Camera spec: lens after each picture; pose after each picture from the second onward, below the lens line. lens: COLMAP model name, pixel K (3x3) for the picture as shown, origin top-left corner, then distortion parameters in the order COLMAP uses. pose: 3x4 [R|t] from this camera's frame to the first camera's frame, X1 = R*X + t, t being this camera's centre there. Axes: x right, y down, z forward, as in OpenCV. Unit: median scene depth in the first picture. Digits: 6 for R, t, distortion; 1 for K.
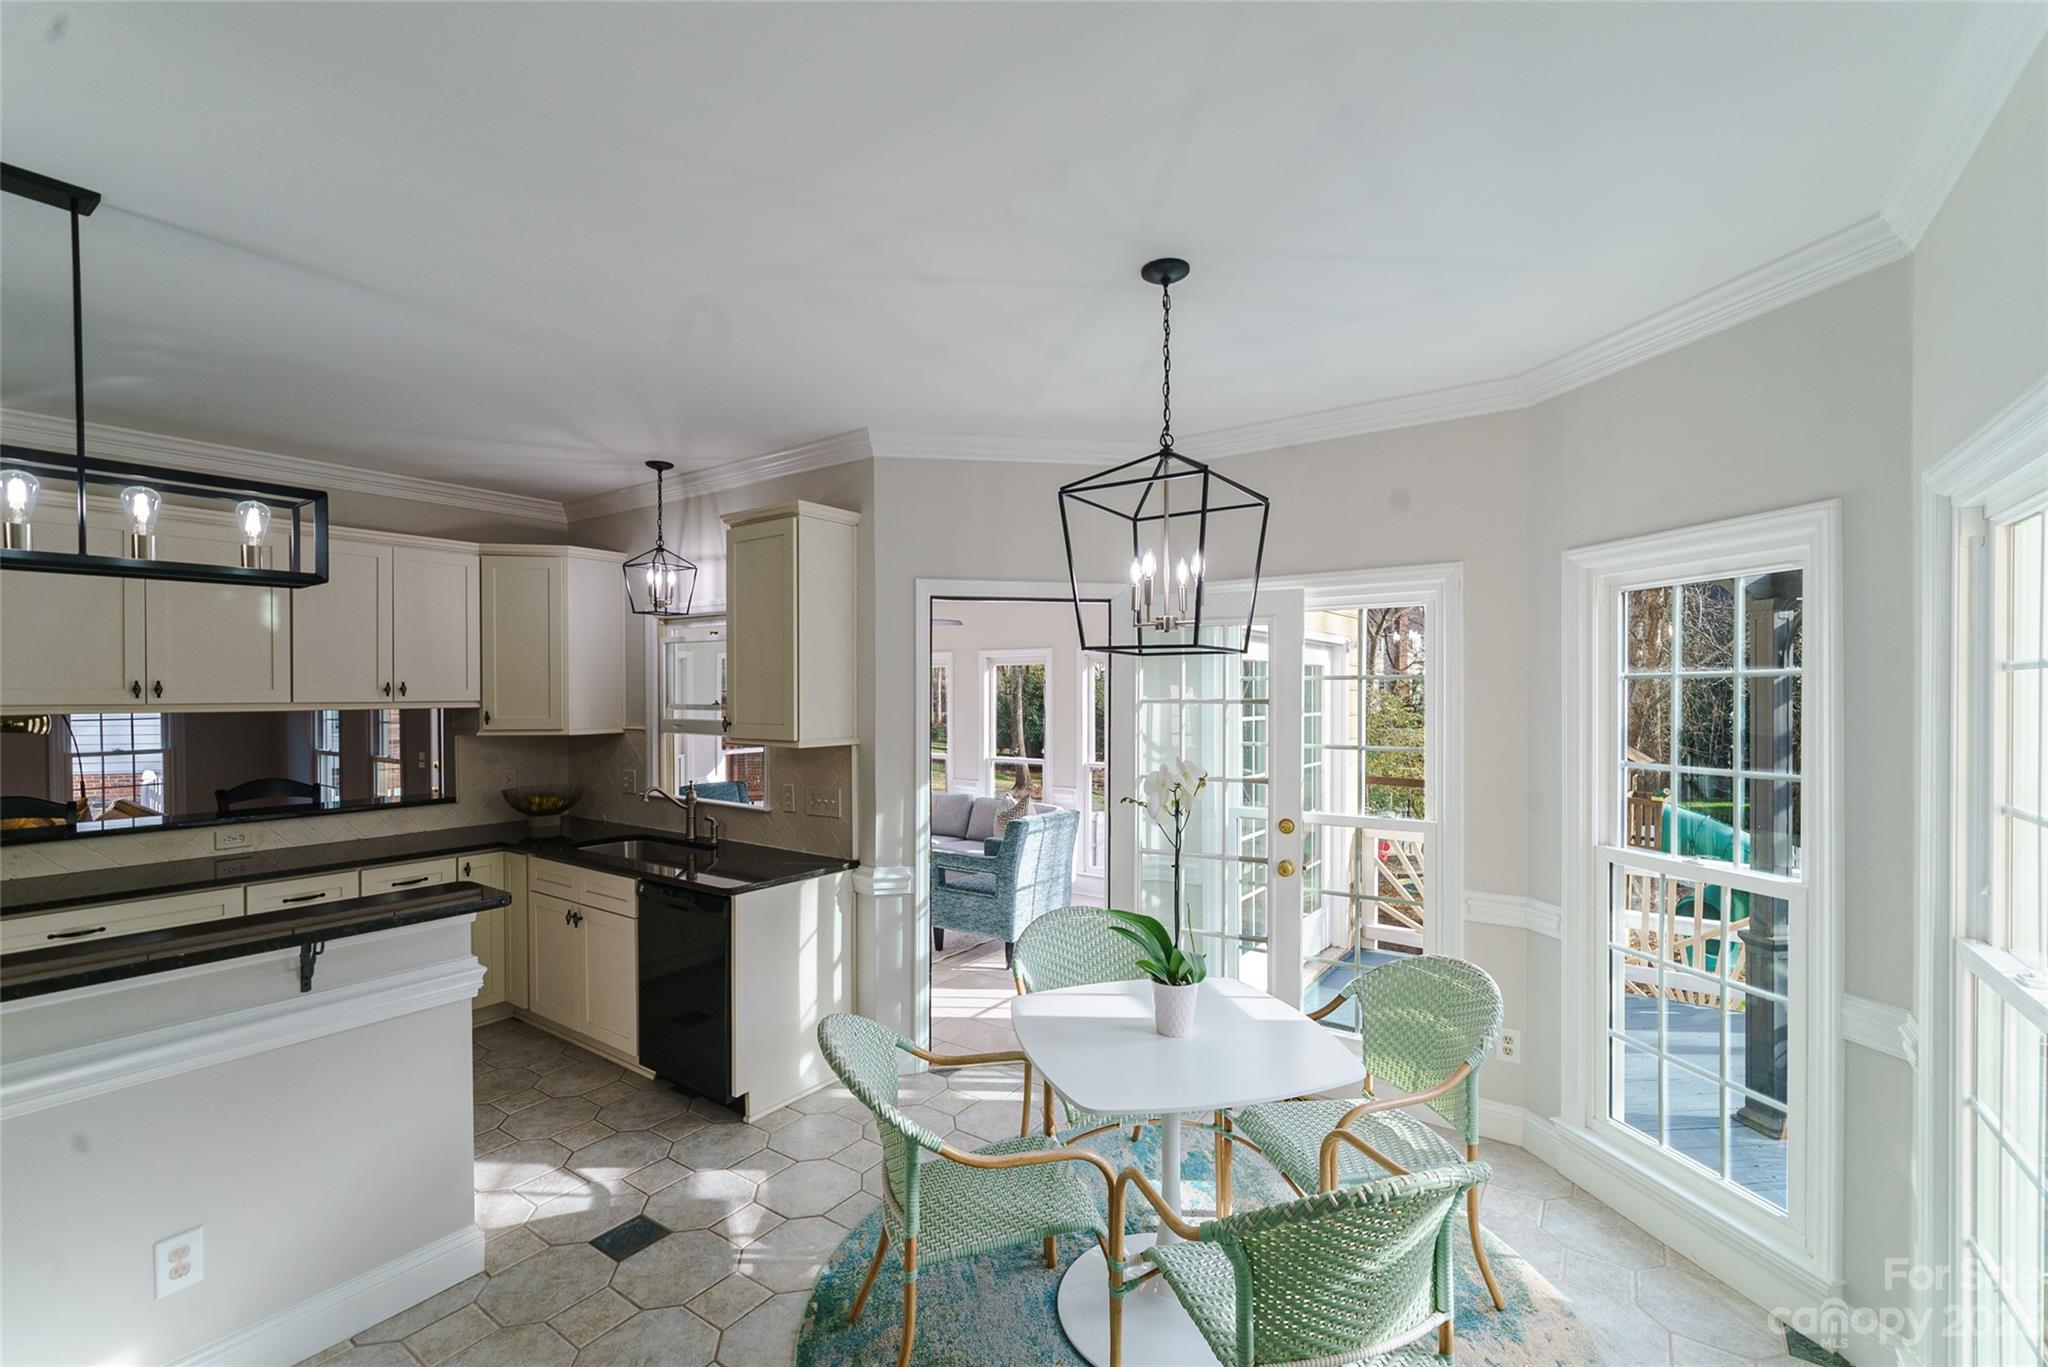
lens RADIAL K [[847.7, 0, 1001.1], [0, 847.7, 698.7], [0, 0, 1]] dist [0.002359, -0.001673]
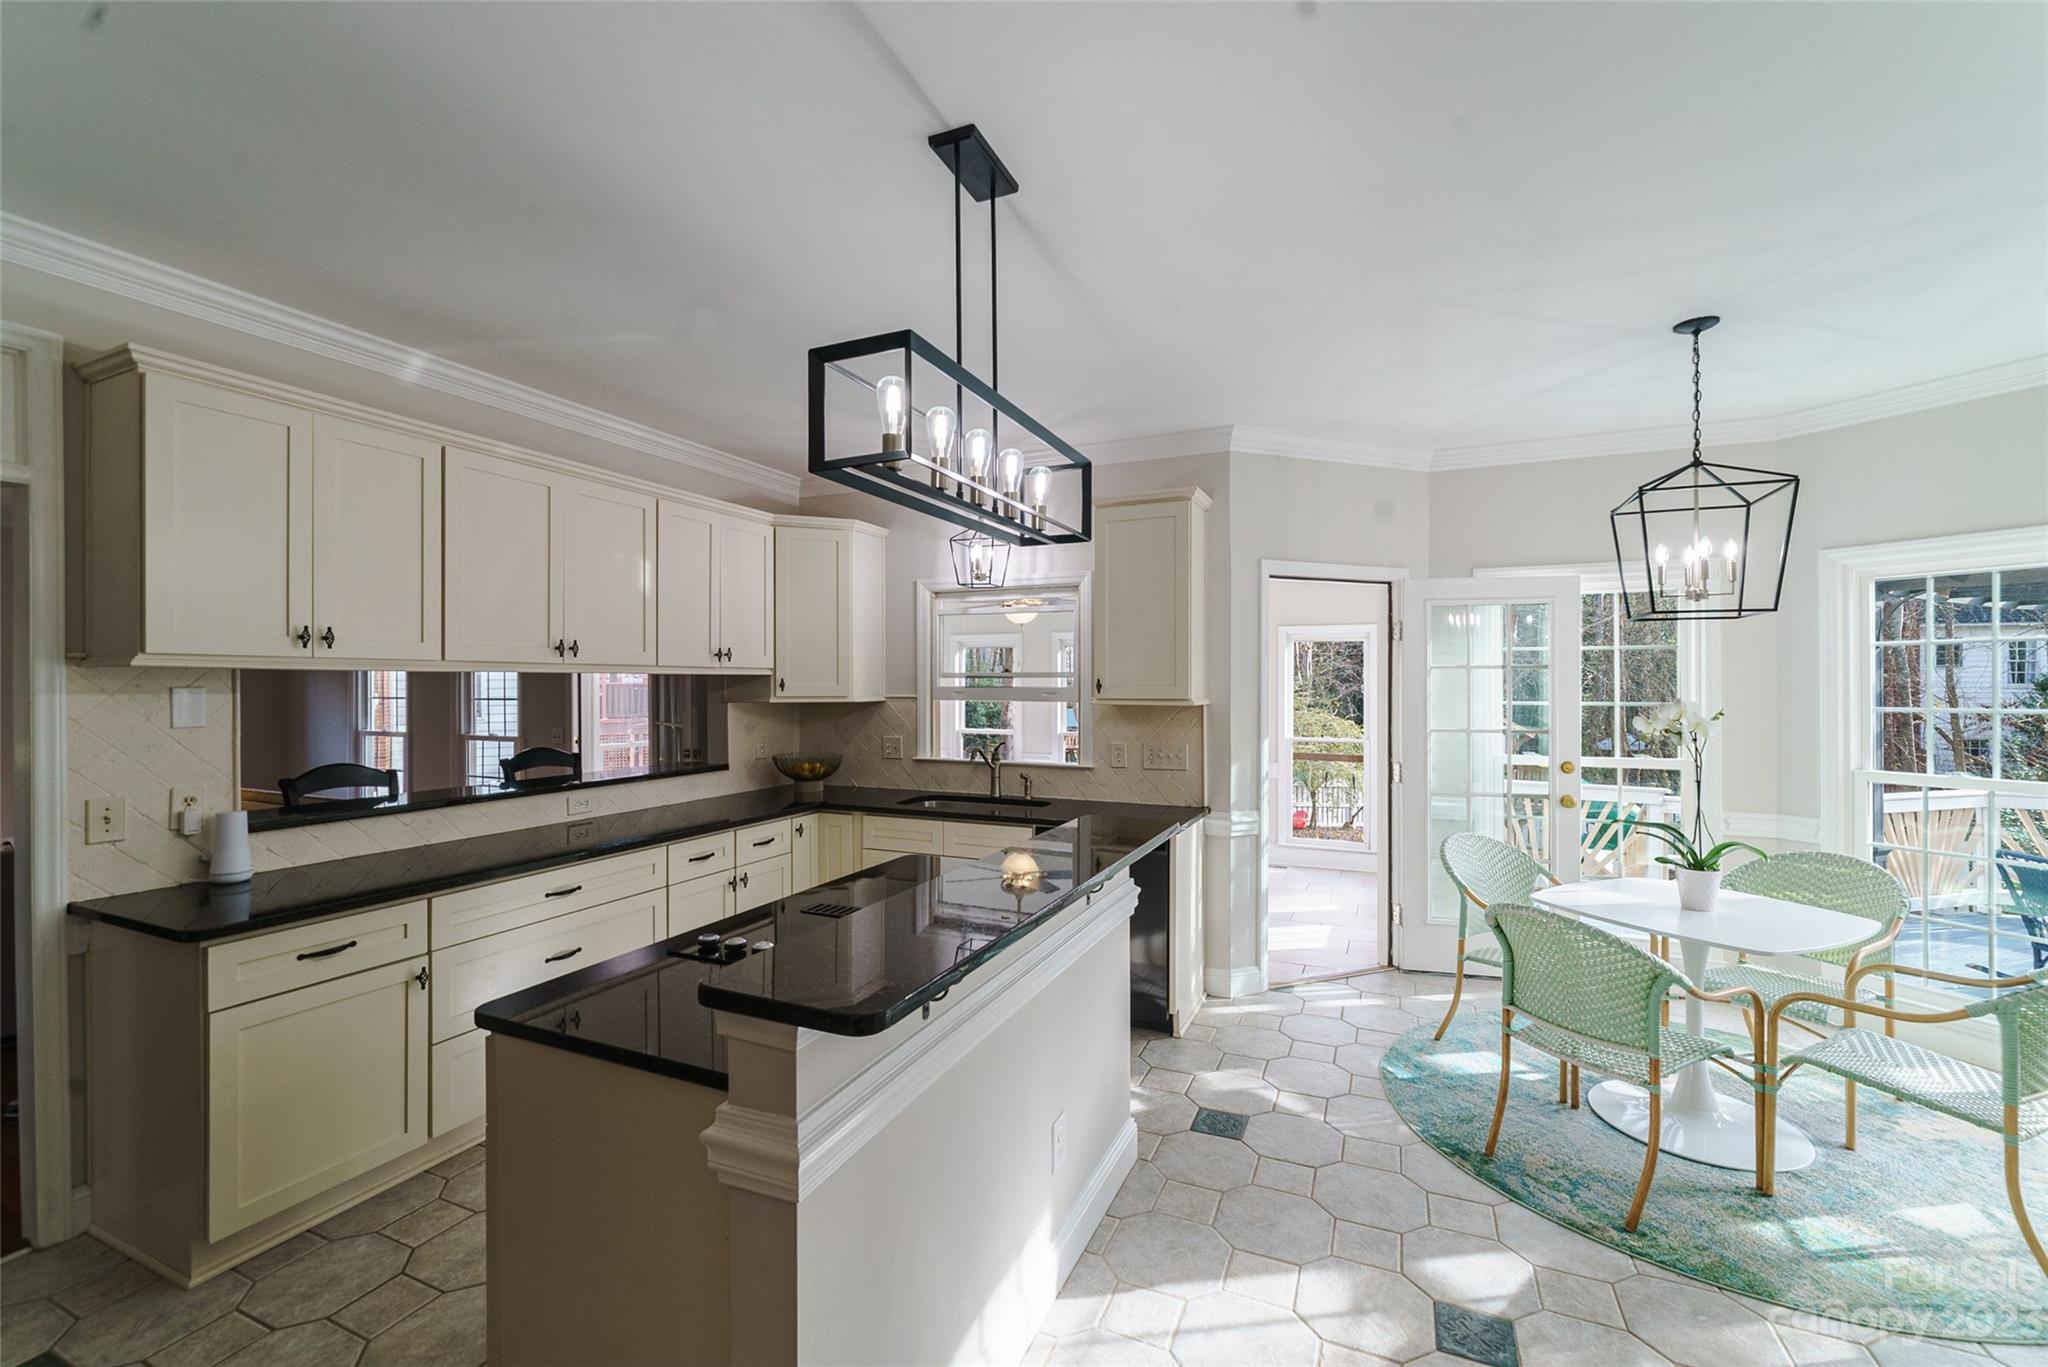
lens RADIAL K [[847.7, 0, 960.4], [0, 847.7, 684.9], [0, 0, 1]] dist [0.002359, -0.001673]
pose [[0.985303, 0.000617, 0.170815, -0.714635], [0.000315, 0.999985, -0.005431, 0.035725], [-0.170816, 0.005405, 0.985288, -0.056803]]
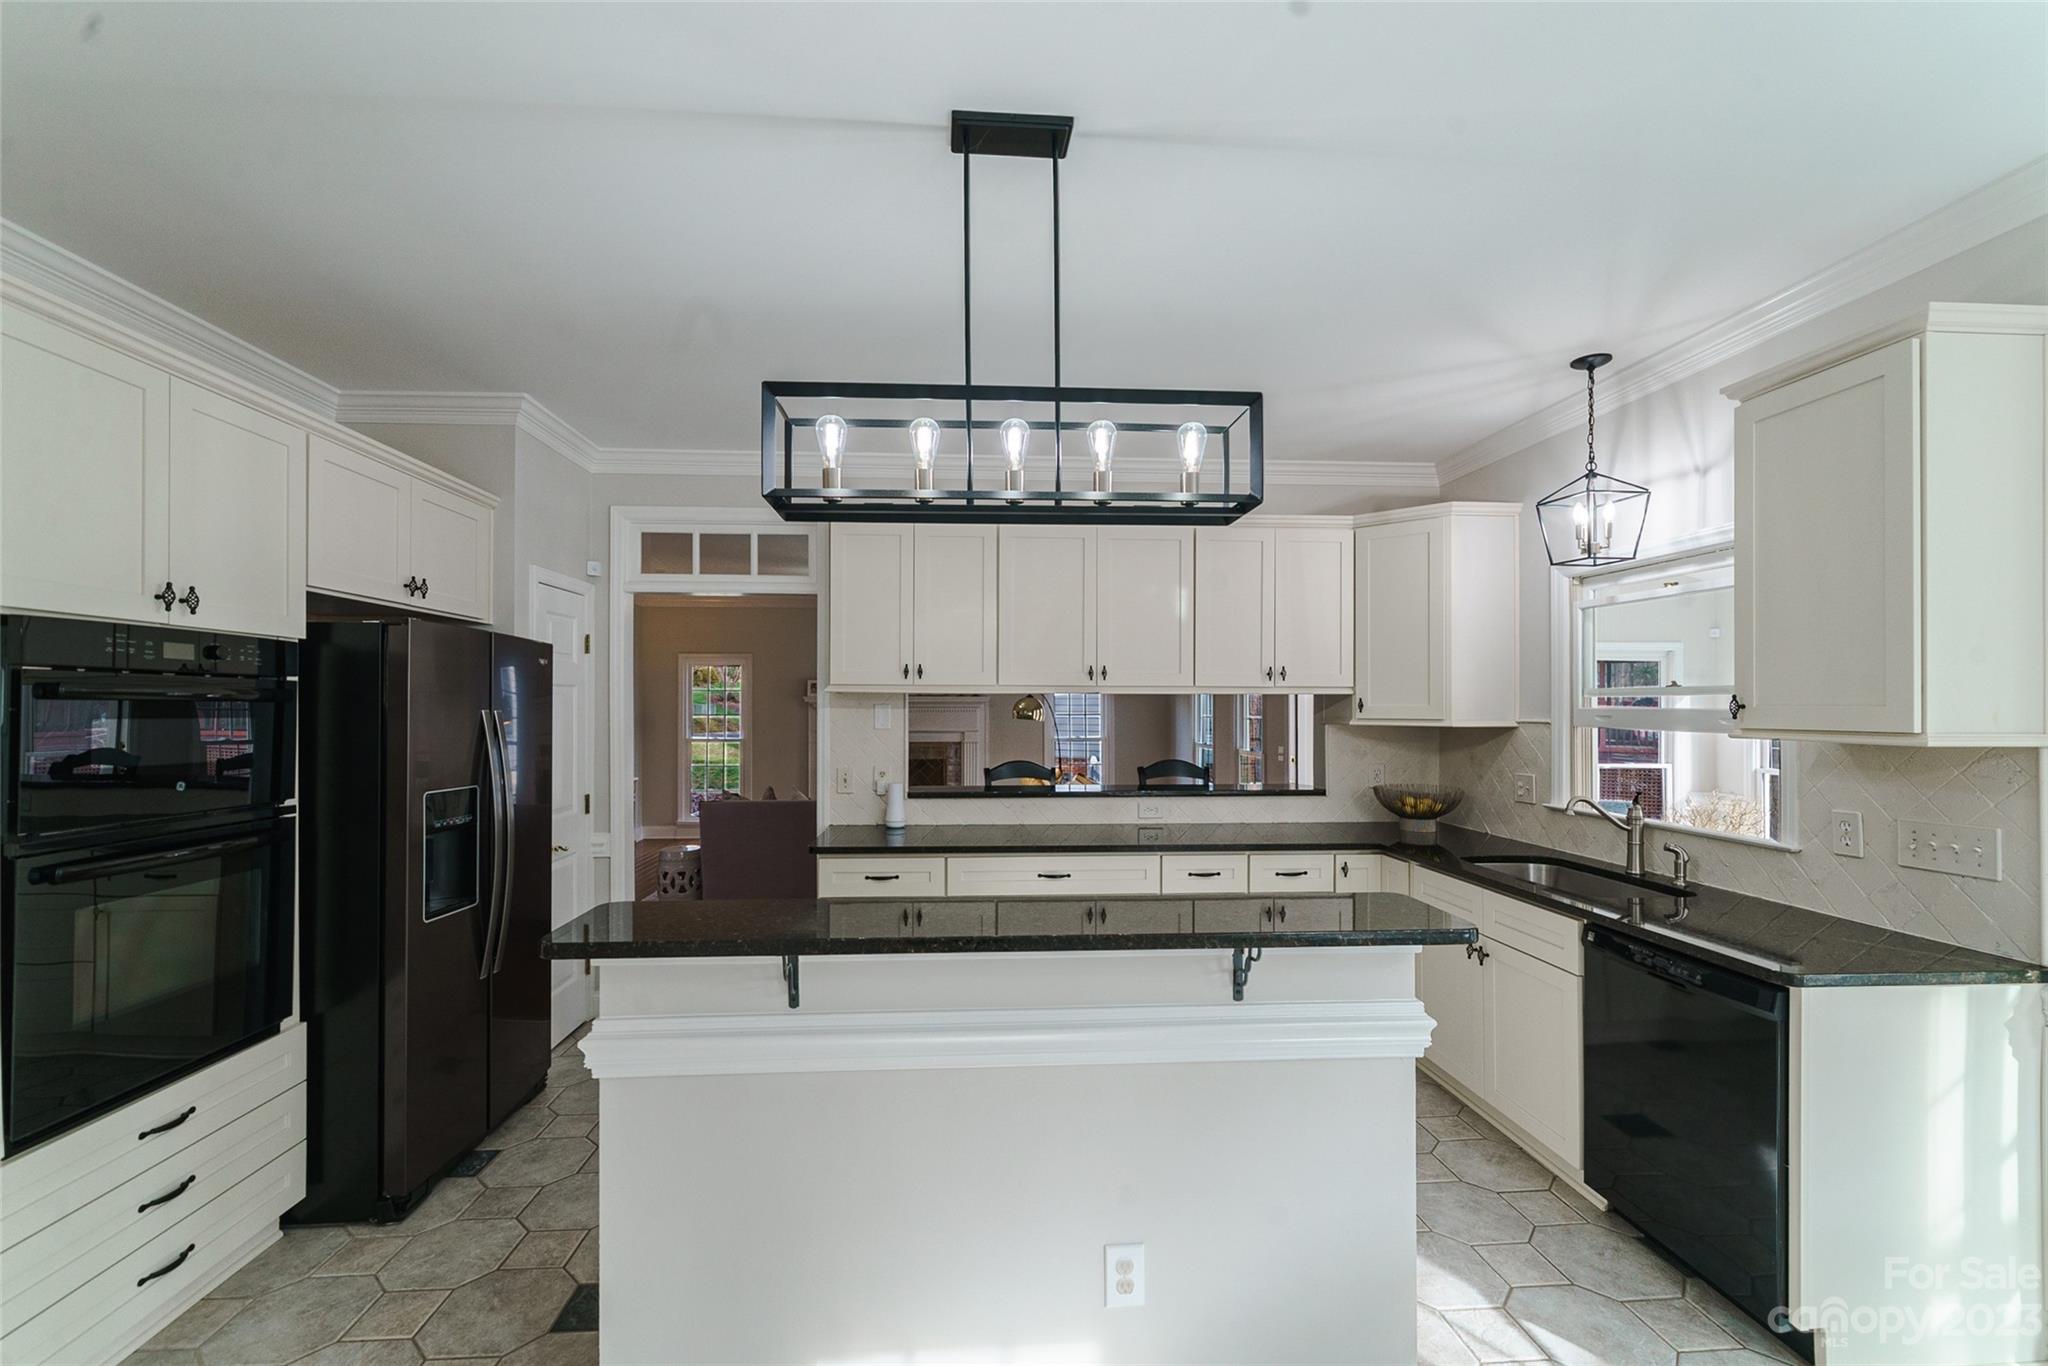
lens RADIAL K [[847.7, 0, 1027.0], [0, 847.7, 696.7], [0, 0, 1]] dist [0.002359, -0.001673]
pose [[0.648046, -0.002714, -0.761597, -0.182027], [-0.008841, 0.999899, -0.011086, 0.033942], [0.761550, 0.013918, 0.647956, 0.171838]]
